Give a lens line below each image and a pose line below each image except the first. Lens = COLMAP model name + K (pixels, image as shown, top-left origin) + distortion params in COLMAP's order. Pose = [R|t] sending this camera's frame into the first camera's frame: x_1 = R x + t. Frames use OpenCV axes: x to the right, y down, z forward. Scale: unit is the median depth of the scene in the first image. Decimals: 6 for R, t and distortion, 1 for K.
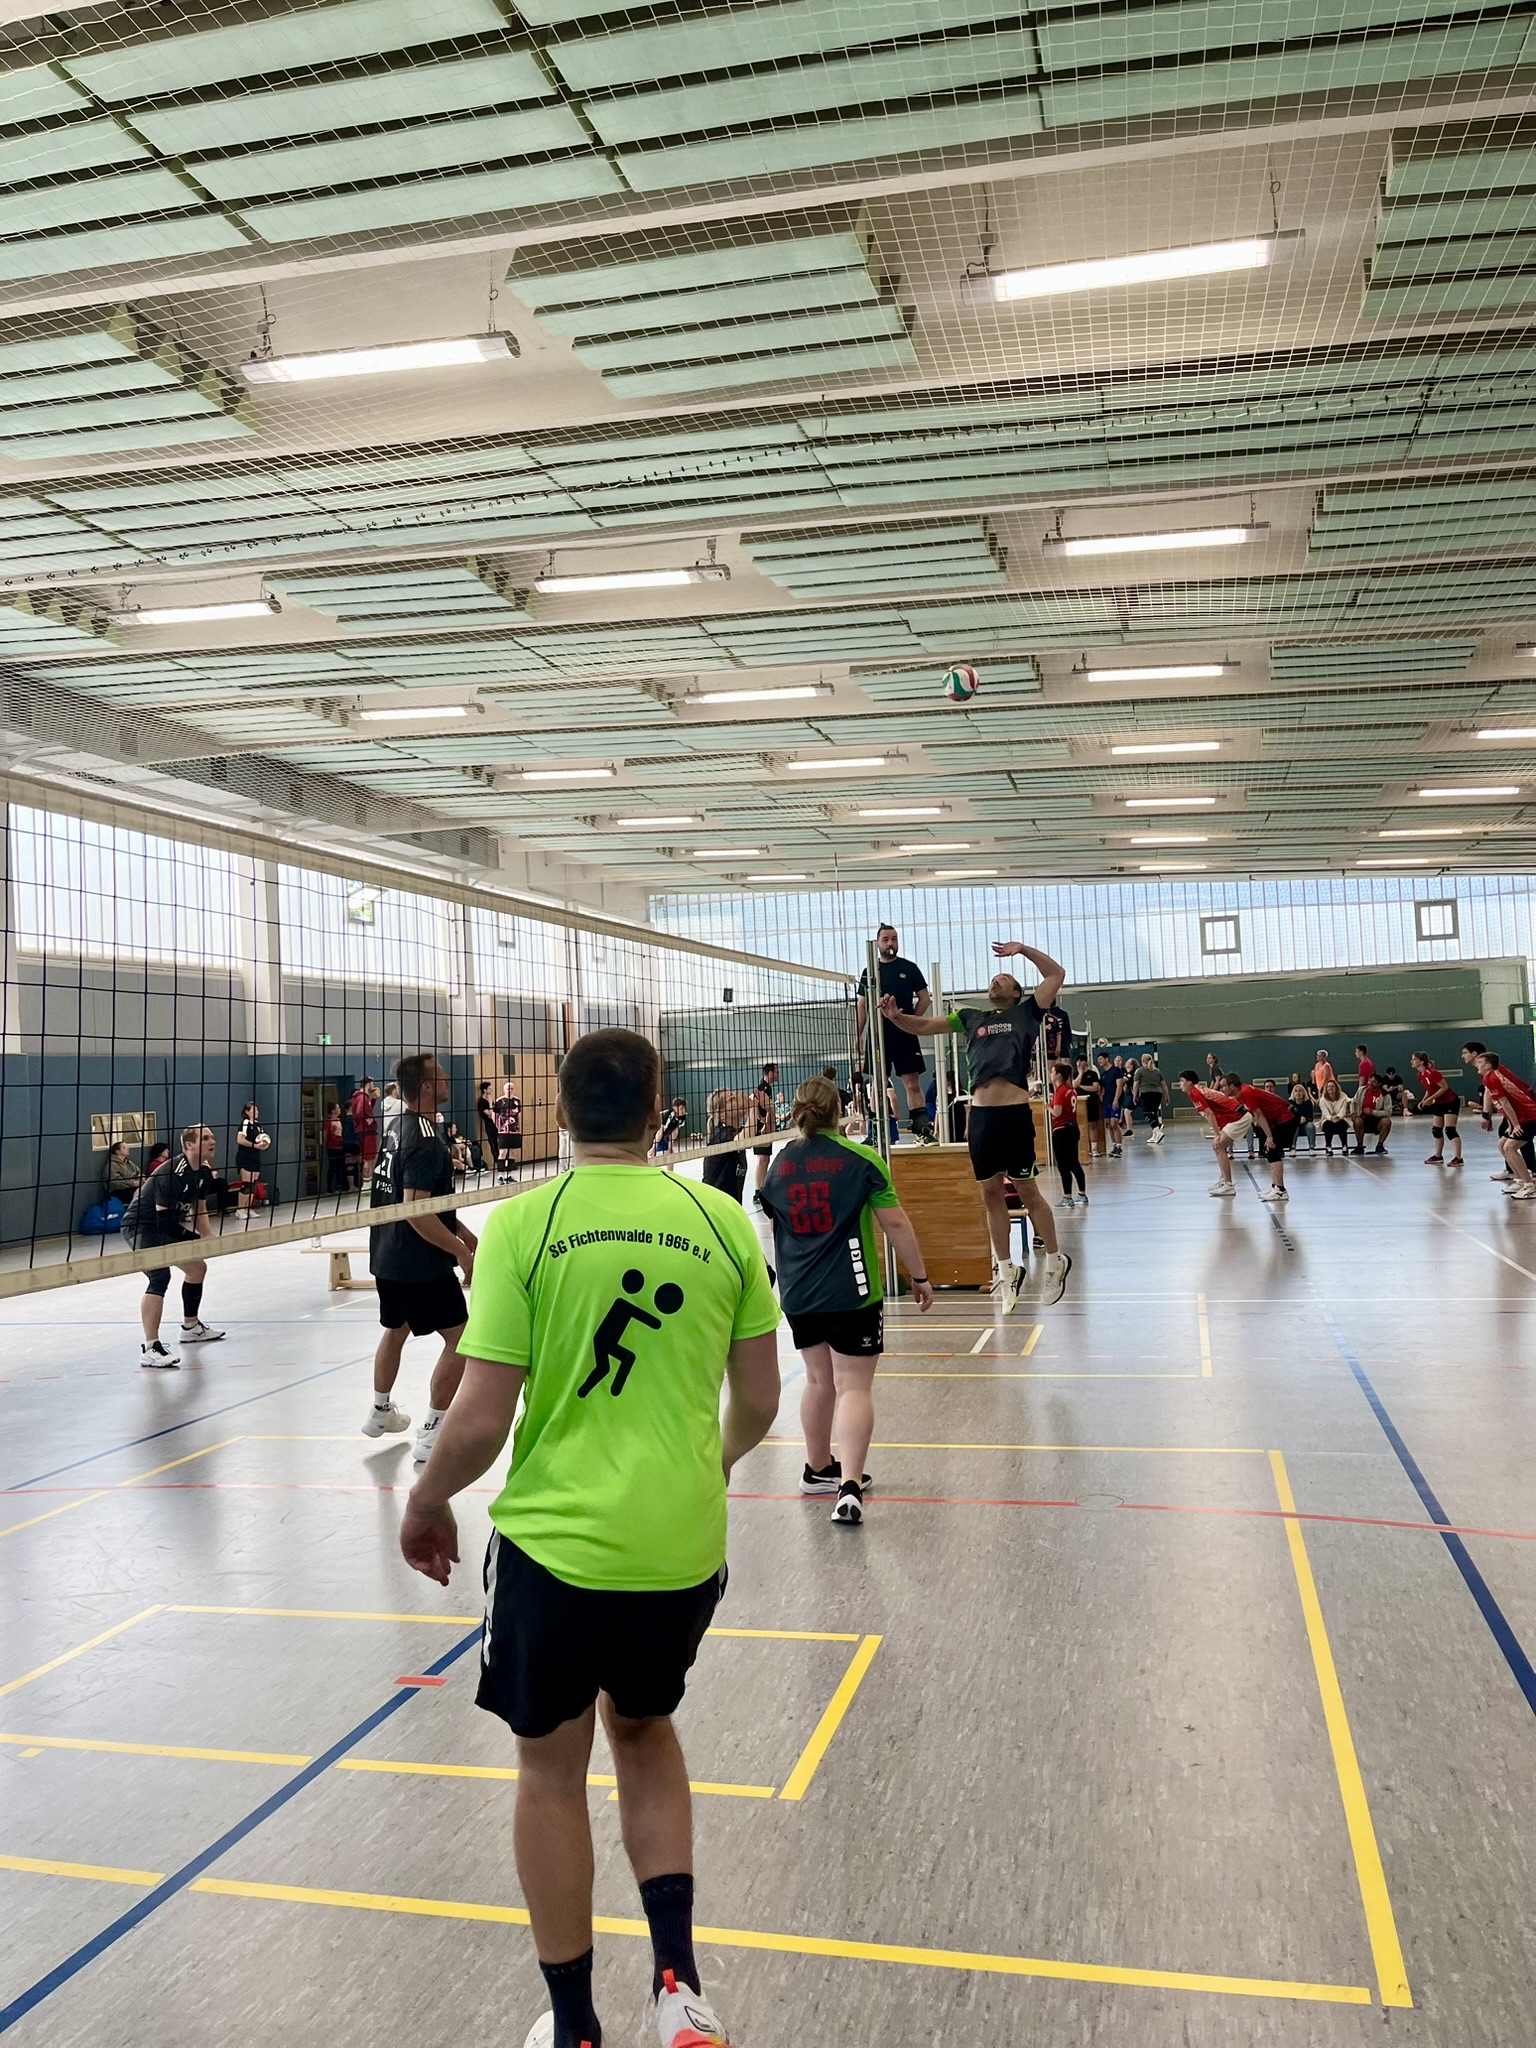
lens RADIAL K [[1541.7, 0, 753.2], [0, 1541.7, 1037.2], [0, 0, 1]] dist [0.057375, -0.083481]
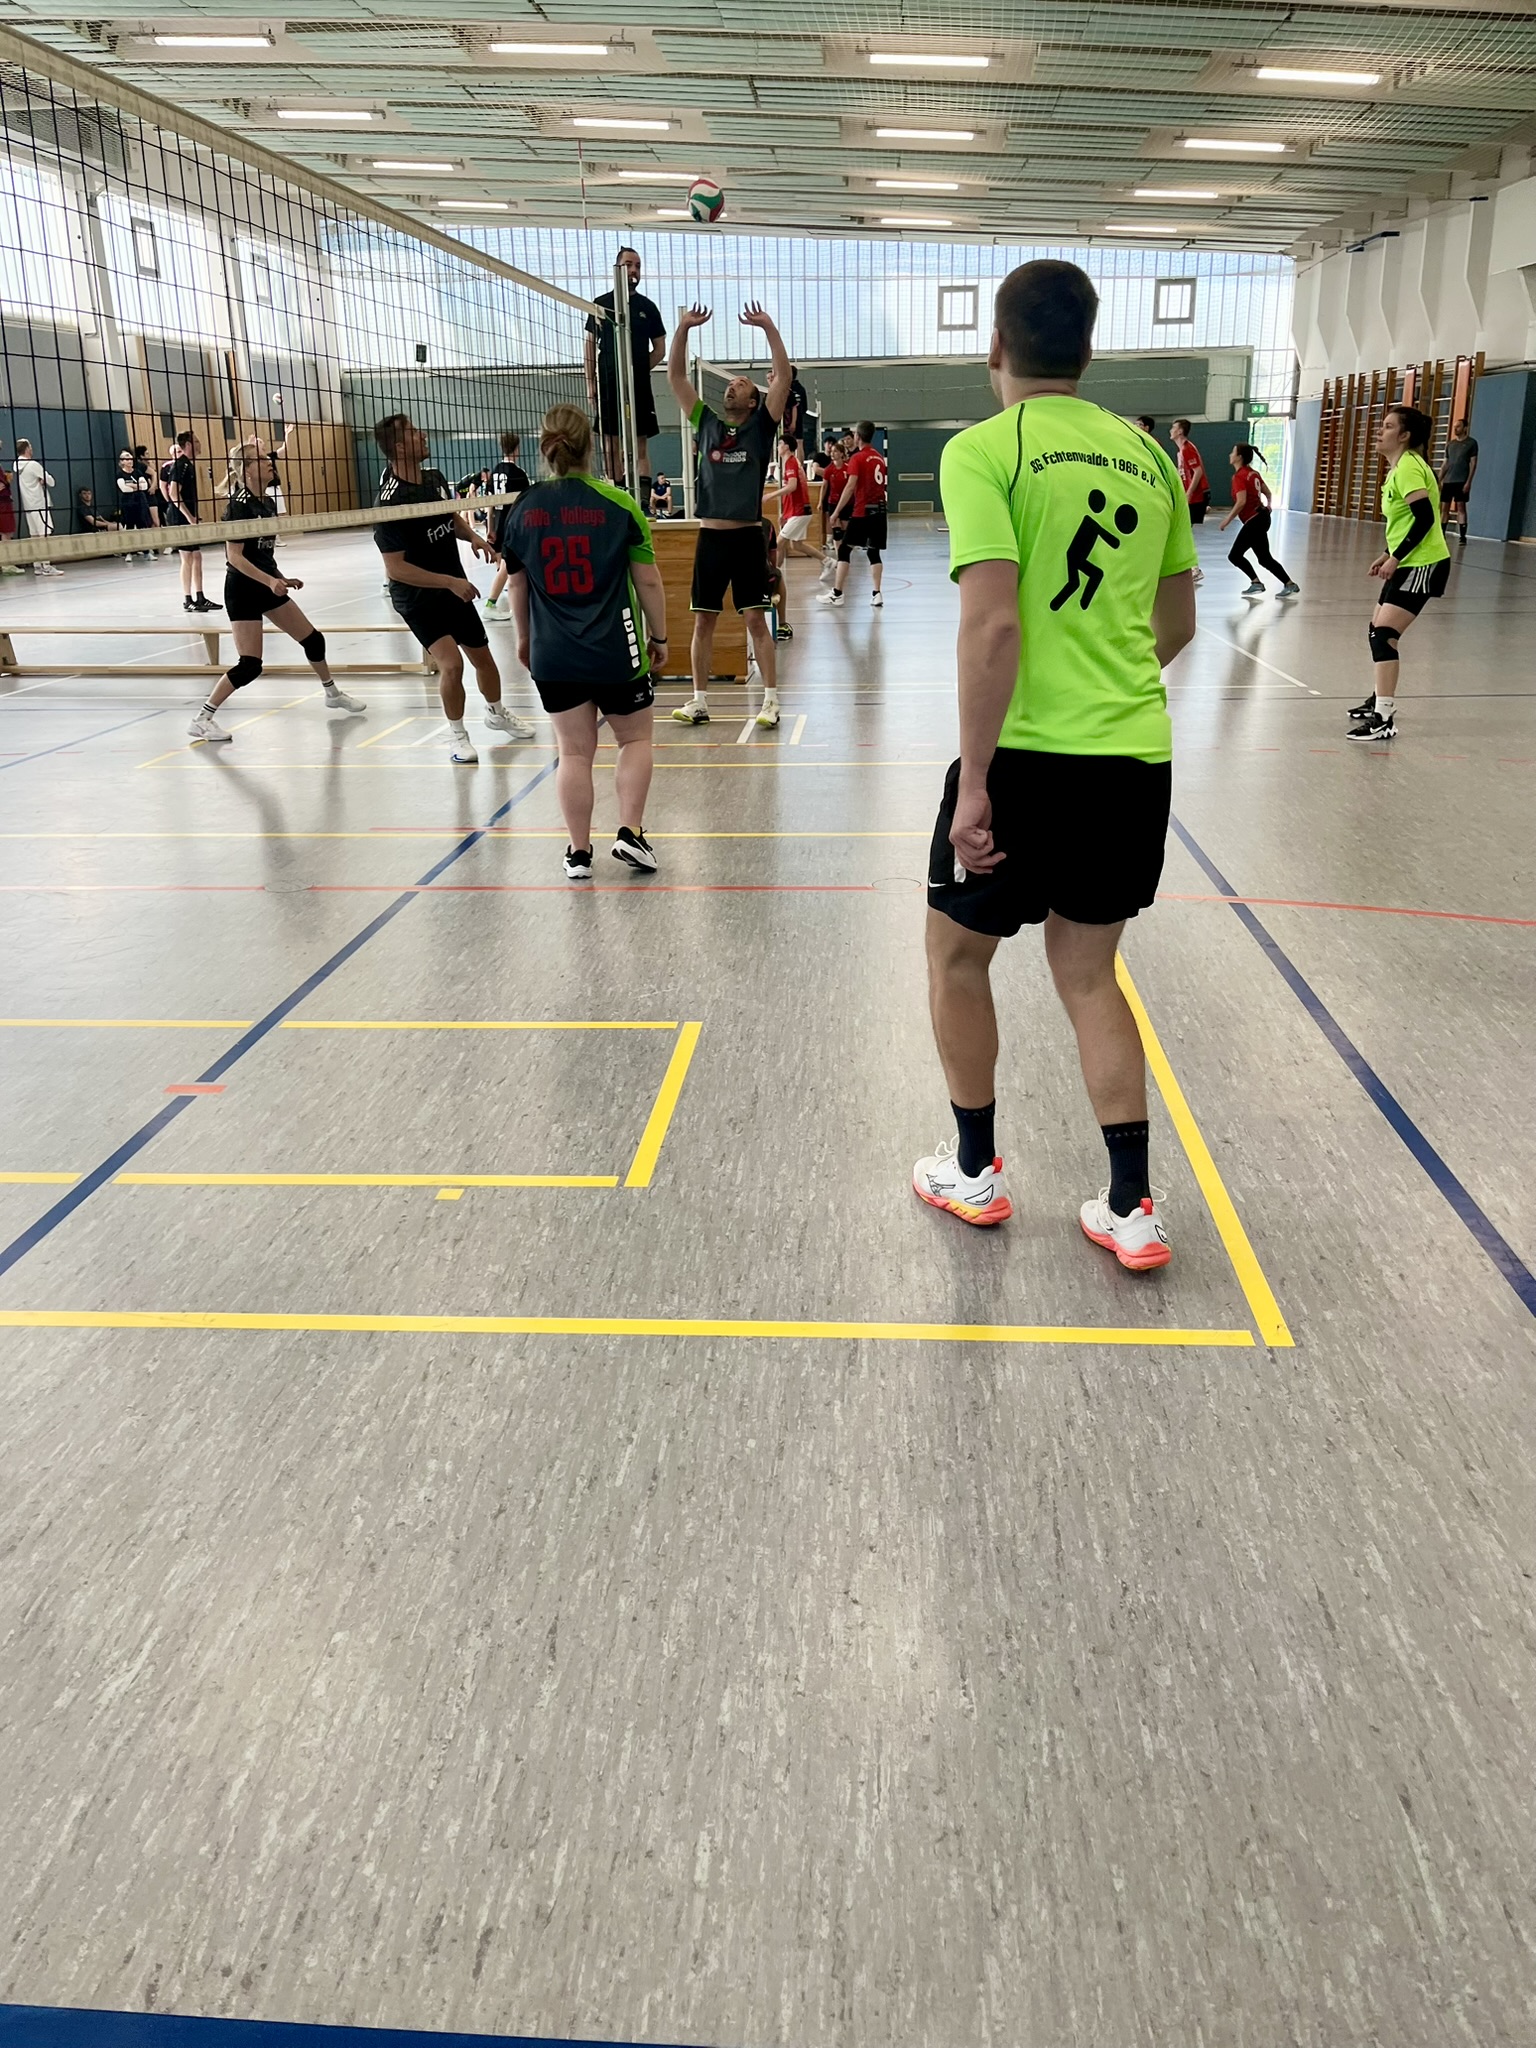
lens RADIAL K [[1541.7, 0, 790.8], [0, 1541.7, 1027.9], [0, 0, 1]] dist [0.057375, -0.083481]
pose [[0.979070, -0.040227, 0.199507, -0.052519], [-0.035671, 0.931179, 0.362812, 0.042009], [-0.200372, -0.362335, 0.910255, 0.121625]]
